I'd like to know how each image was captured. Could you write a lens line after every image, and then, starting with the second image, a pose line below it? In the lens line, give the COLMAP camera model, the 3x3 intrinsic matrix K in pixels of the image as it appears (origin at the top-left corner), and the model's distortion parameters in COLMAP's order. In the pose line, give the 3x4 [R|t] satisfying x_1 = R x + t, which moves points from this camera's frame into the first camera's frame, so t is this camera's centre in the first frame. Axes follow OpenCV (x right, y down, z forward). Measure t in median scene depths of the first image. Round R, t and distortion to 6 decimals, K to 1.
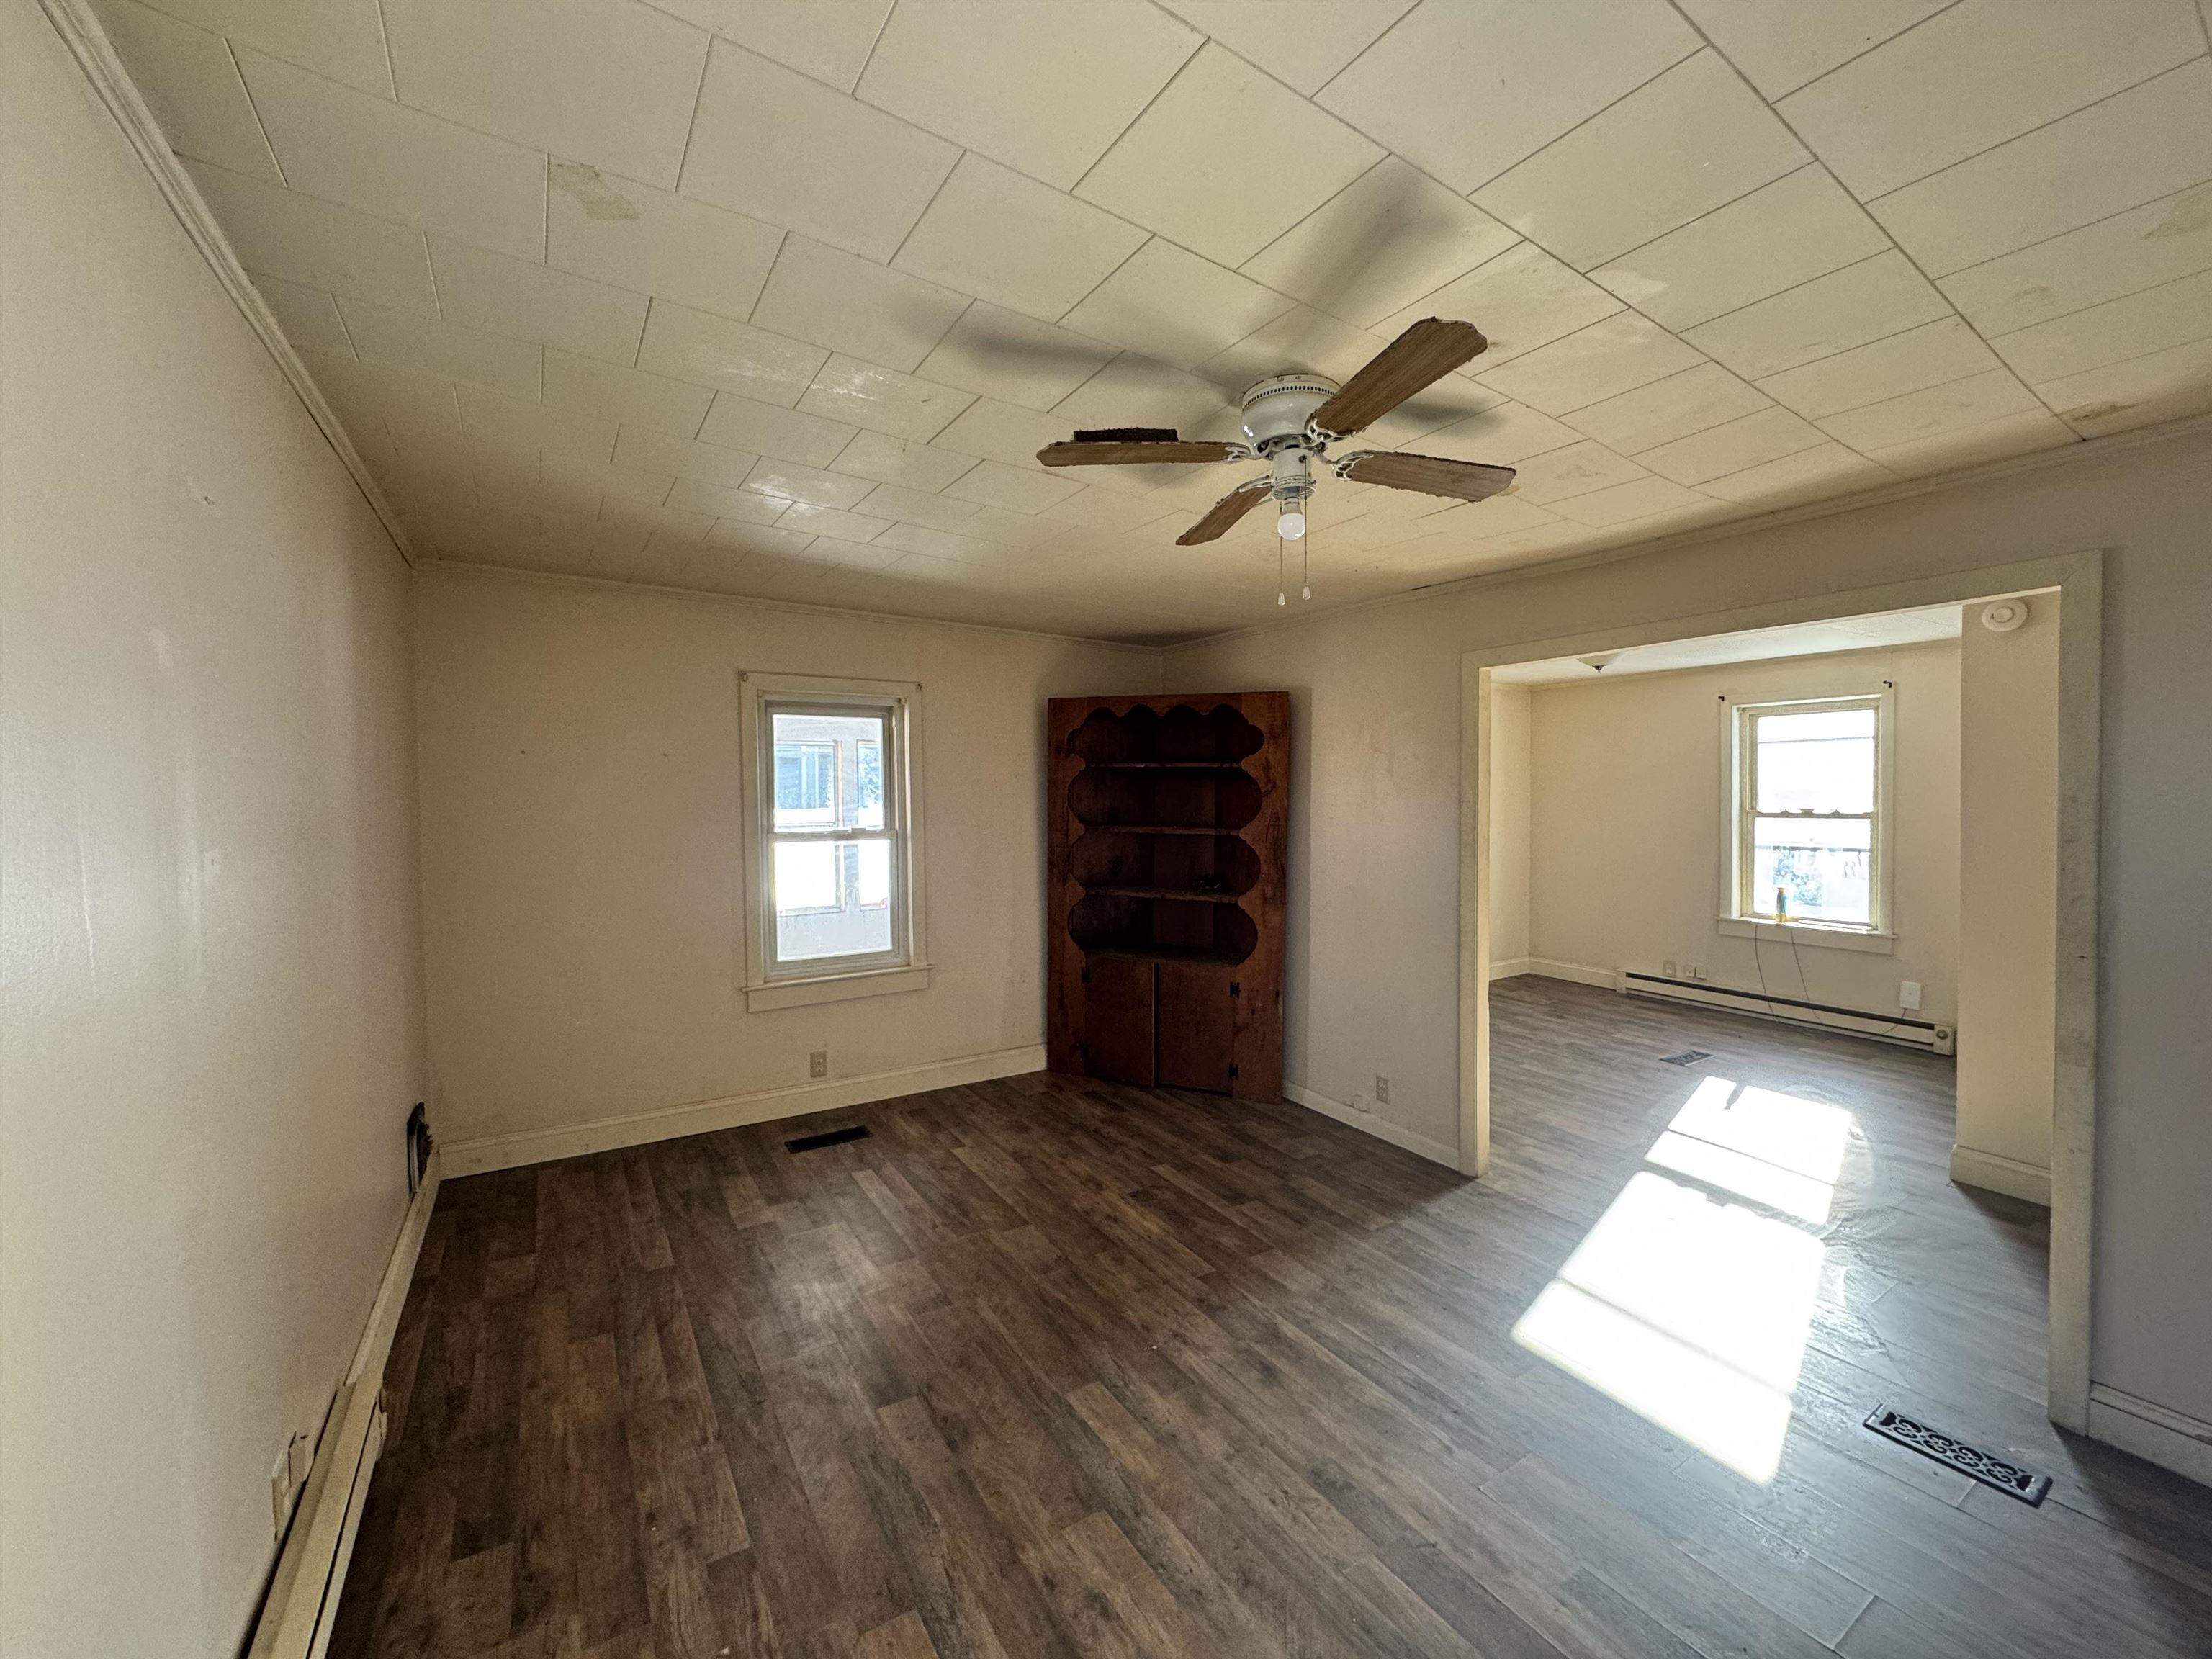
lens RADIAL K [[875.4, 0, 1106.0], [0, 875.4, 823.8], [0, 0, 1]] dist [-0.001029, -0.000225]
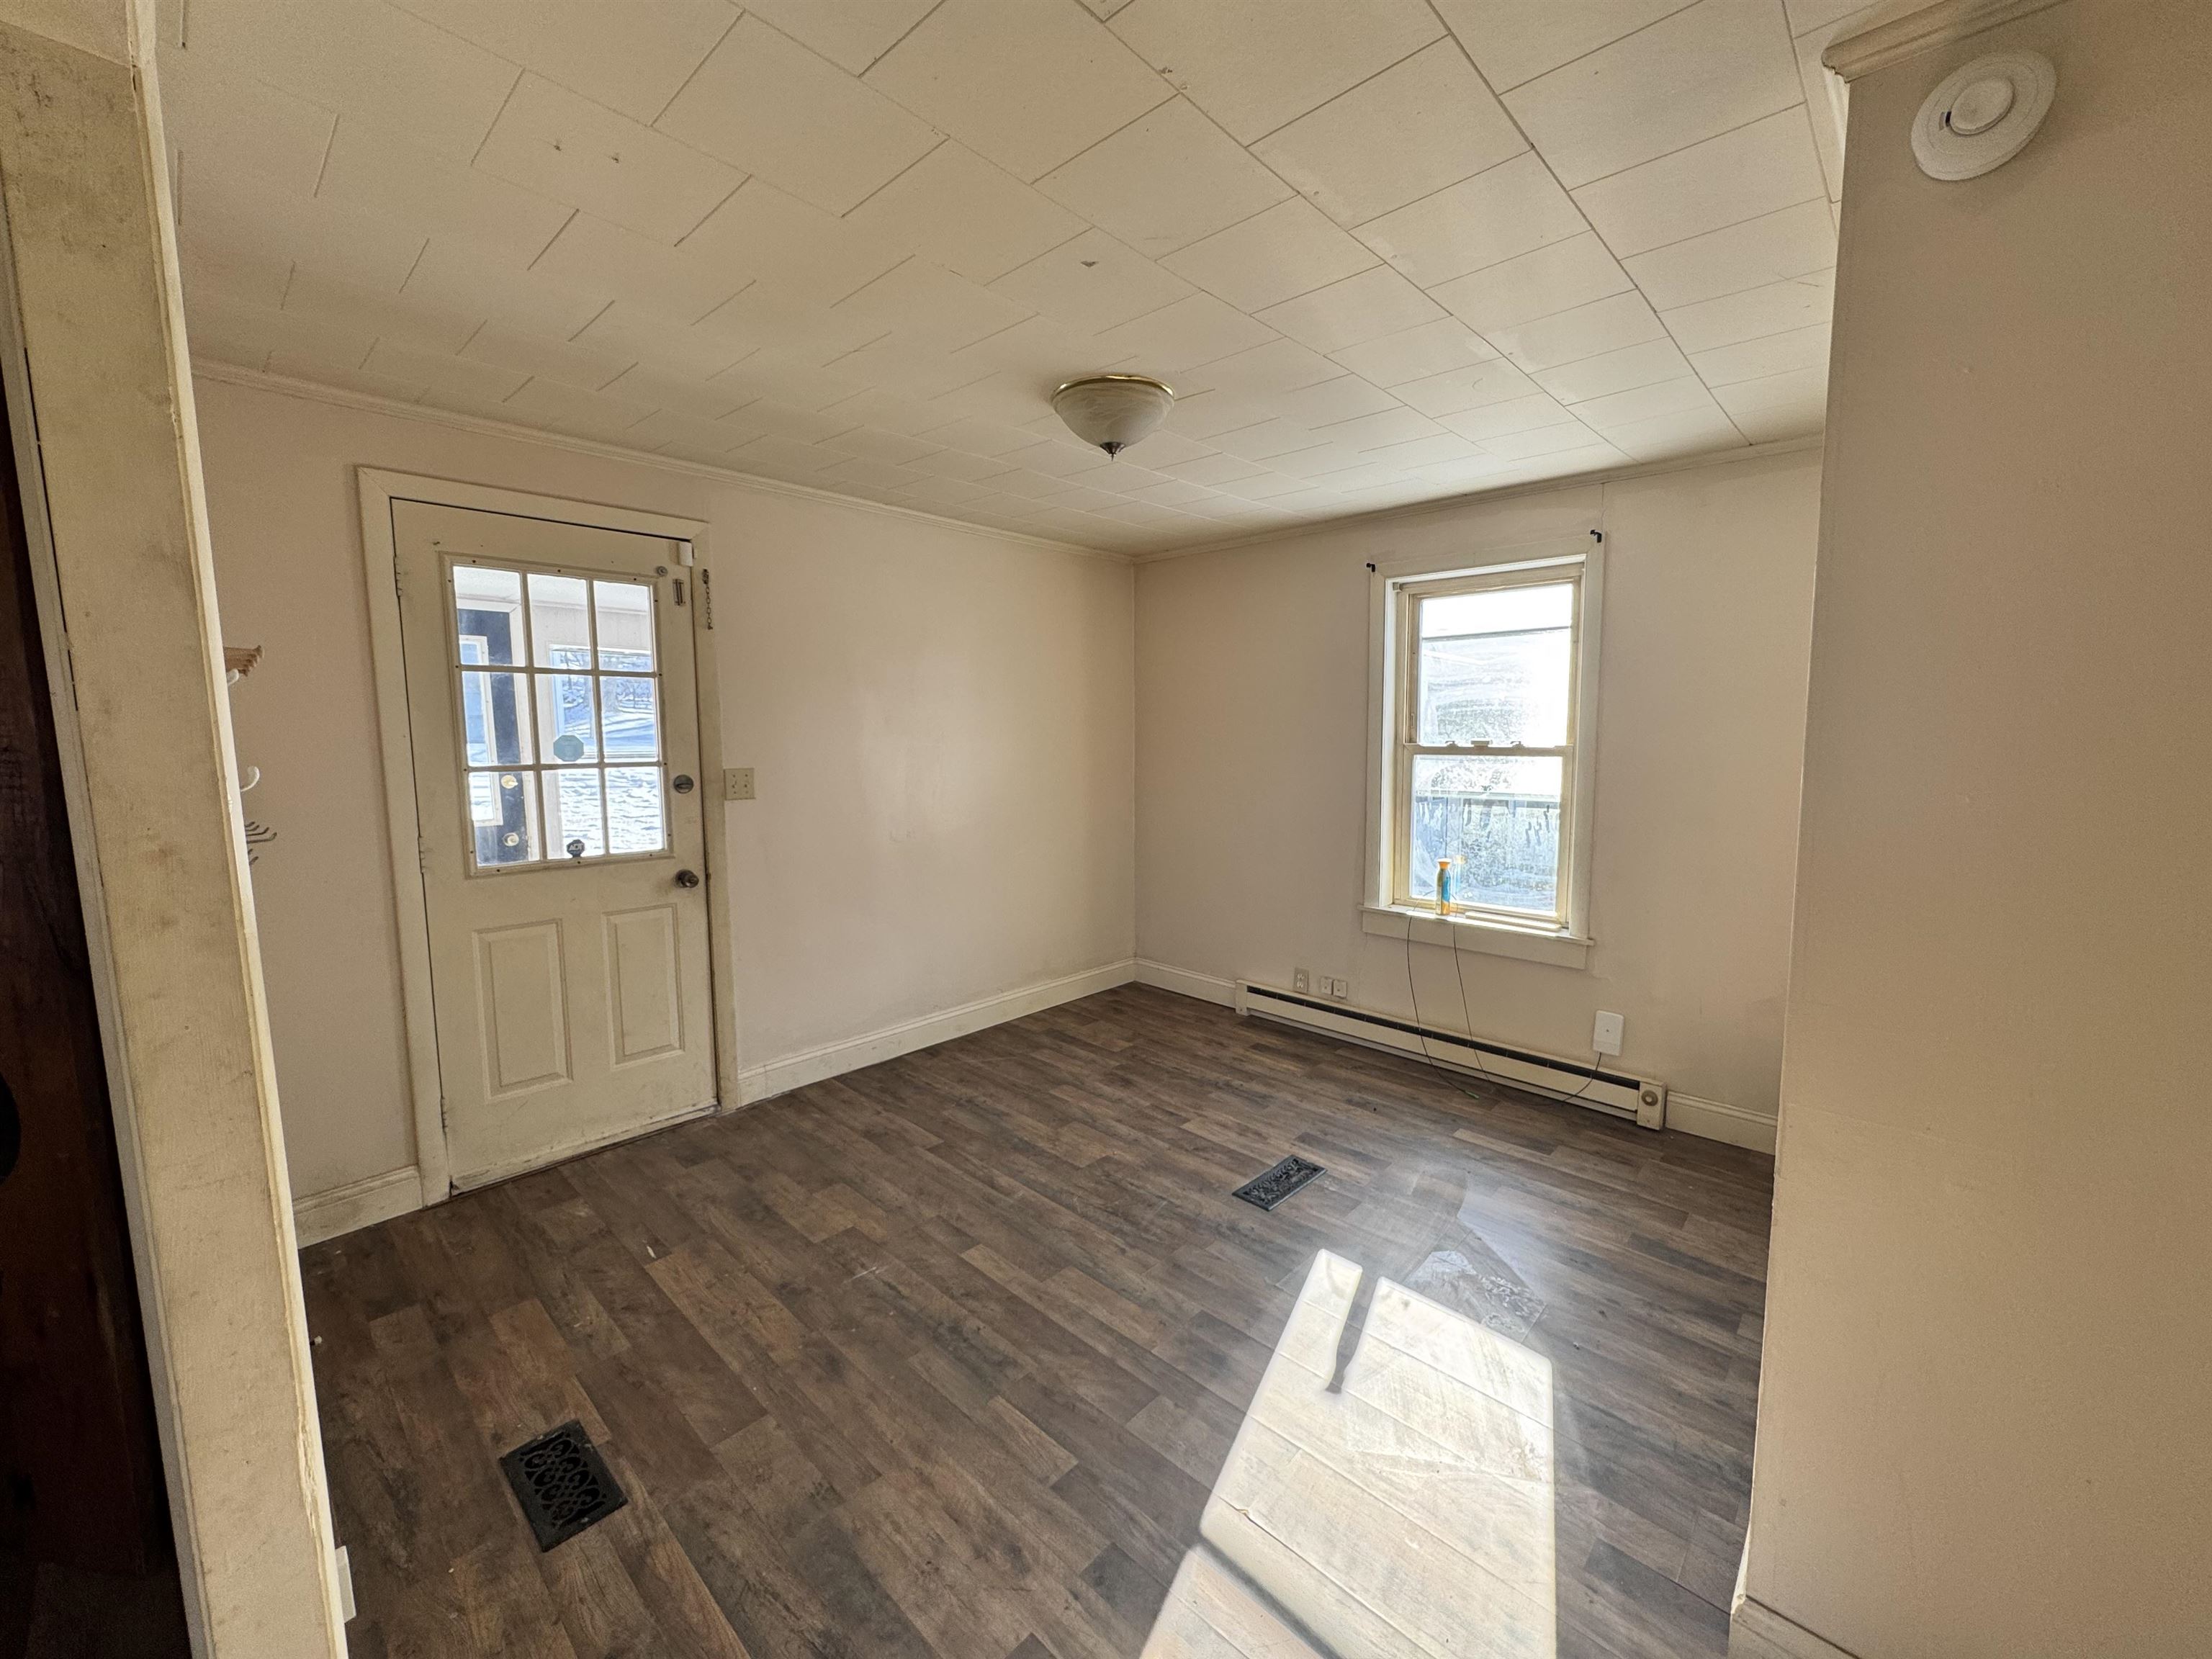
lens RADIAL K [[875.4, 0, 1106.0], [0, 875.4, 823.8], [0, 0, 1]] dist [-0.001029, -0.000225]
pose [[0.969696, -0.024393, 0.243095, 0.373003], [0.006395, 0.997197, 0.074552, -0.005967], [-0.244232, -0.070739, 0.967133, 0.436465]]
